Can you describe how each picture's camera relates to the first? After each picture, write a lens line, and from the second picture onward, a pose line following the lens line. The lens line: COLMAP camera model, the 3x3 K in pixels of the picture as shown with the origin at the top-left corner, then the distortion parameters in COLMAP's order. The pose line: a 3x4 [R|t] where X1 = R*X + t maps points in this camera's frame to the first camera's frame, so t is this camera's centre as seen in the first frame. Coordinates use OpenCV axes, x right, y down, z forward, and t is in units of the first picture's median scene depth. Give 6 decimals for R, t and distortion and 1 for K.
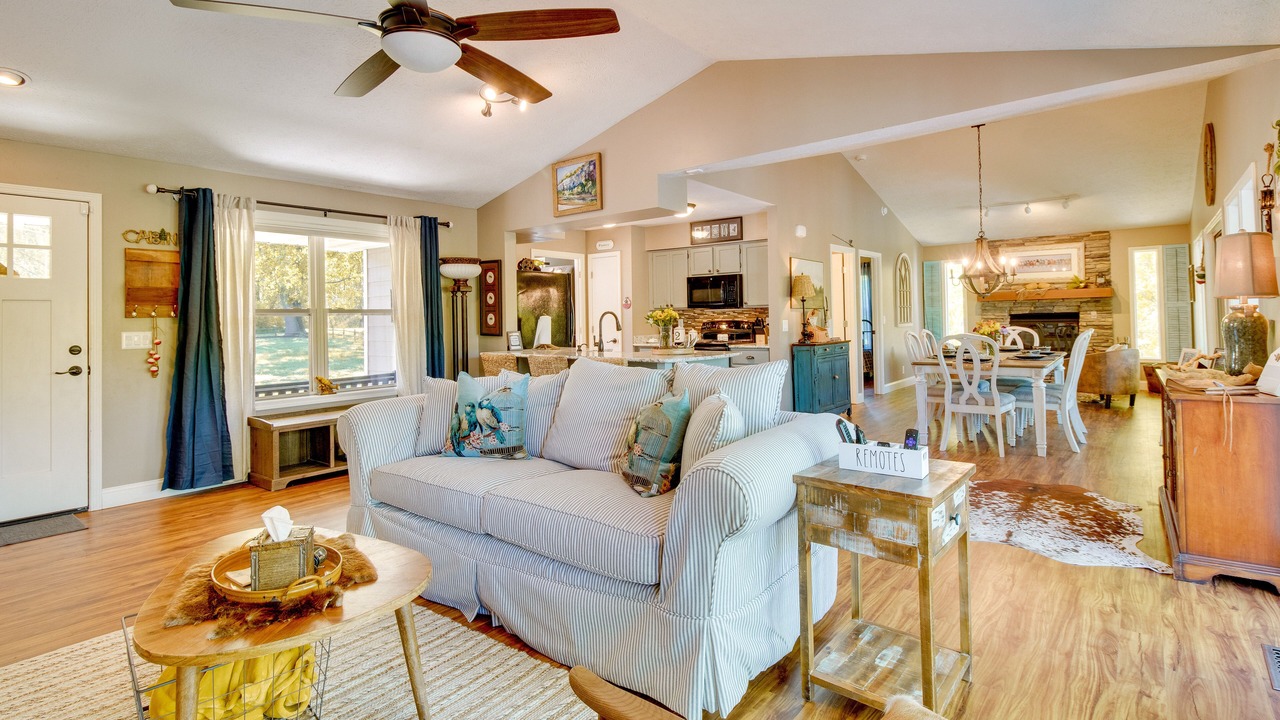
lens RADIAL K [[611.6, 0, 645.1], [0, 611.6, 307.9], [0, 0, 1]] dist [0.003562, -0.000069]
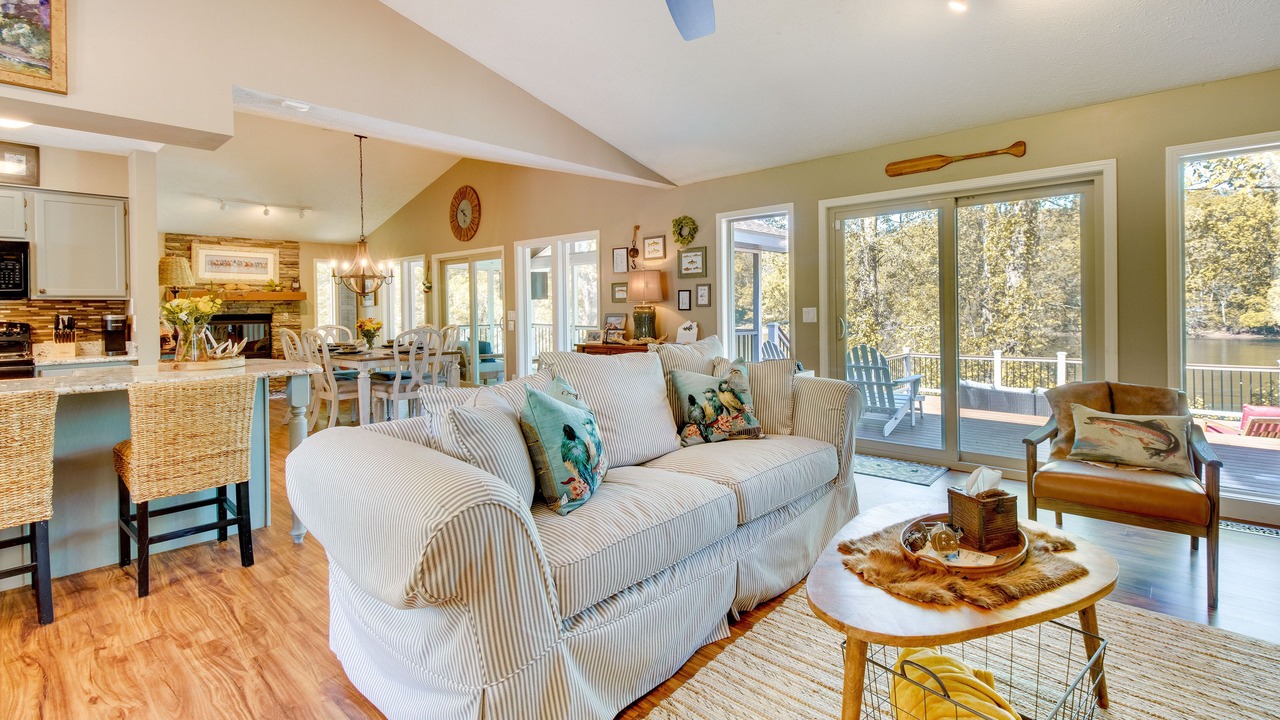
lens RADIAL K [[595.9, 0, 658.6], [0, 595.9, 308.1], [0, 0, 1]] dist [0.006806, -0.000908]
pose [[0.052381, 0.017214, 0.998479, -0.432176], [-0.005330, 0.999842, -0.016957, 0.016635], [-0.998613, -0.004434, 0.052464, 0.389650]]
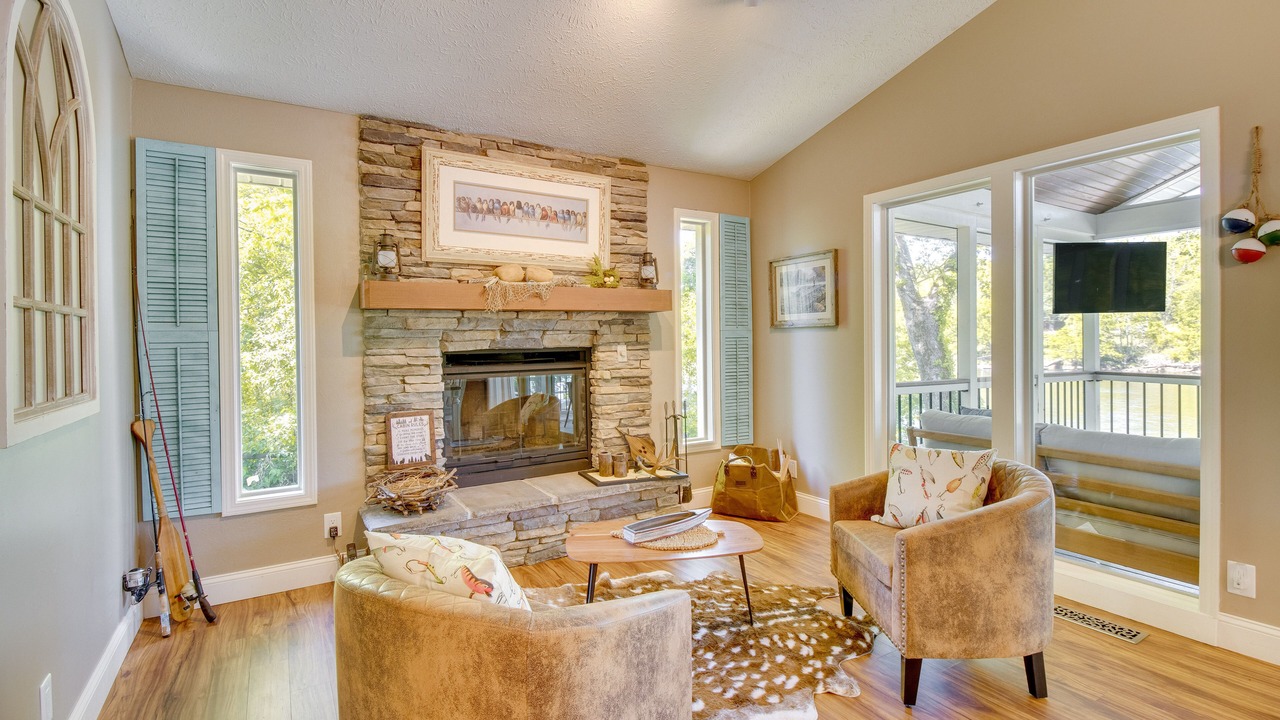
lens RADIAL K [[625.2, 0, 642.1], [0, 625.2, 344.4], [0, 0, 1]] dist [0.001118, -0.000259]
pose [[0.282732, 0.004711, 0.959187, 0.456405], [-0.013542, 0.999908, -0.000920, 0.007632], [-0.959103, -0.012729, 0.282770, 1.226868]]
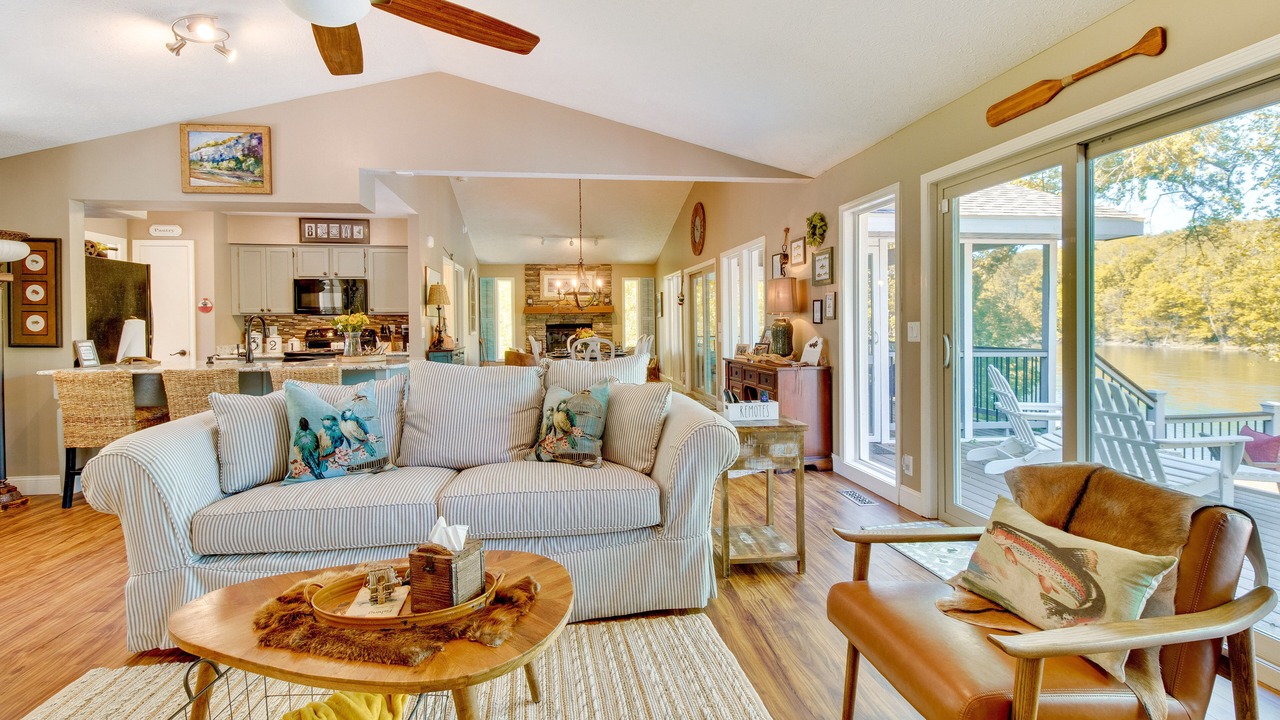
lens RADIAL K [[606.1, 0, 627.7], [0, 606.1, 328.2], [0, 0, 1]] dist [0.000921, -0.000540]
pose [[0.692701, 0.004961, 0.721208, -0.270208], [-0.015523, 0.999847, 0.008031, 0.008172], [-0.721058, -0.016759, 0.692672, 0.046672]]
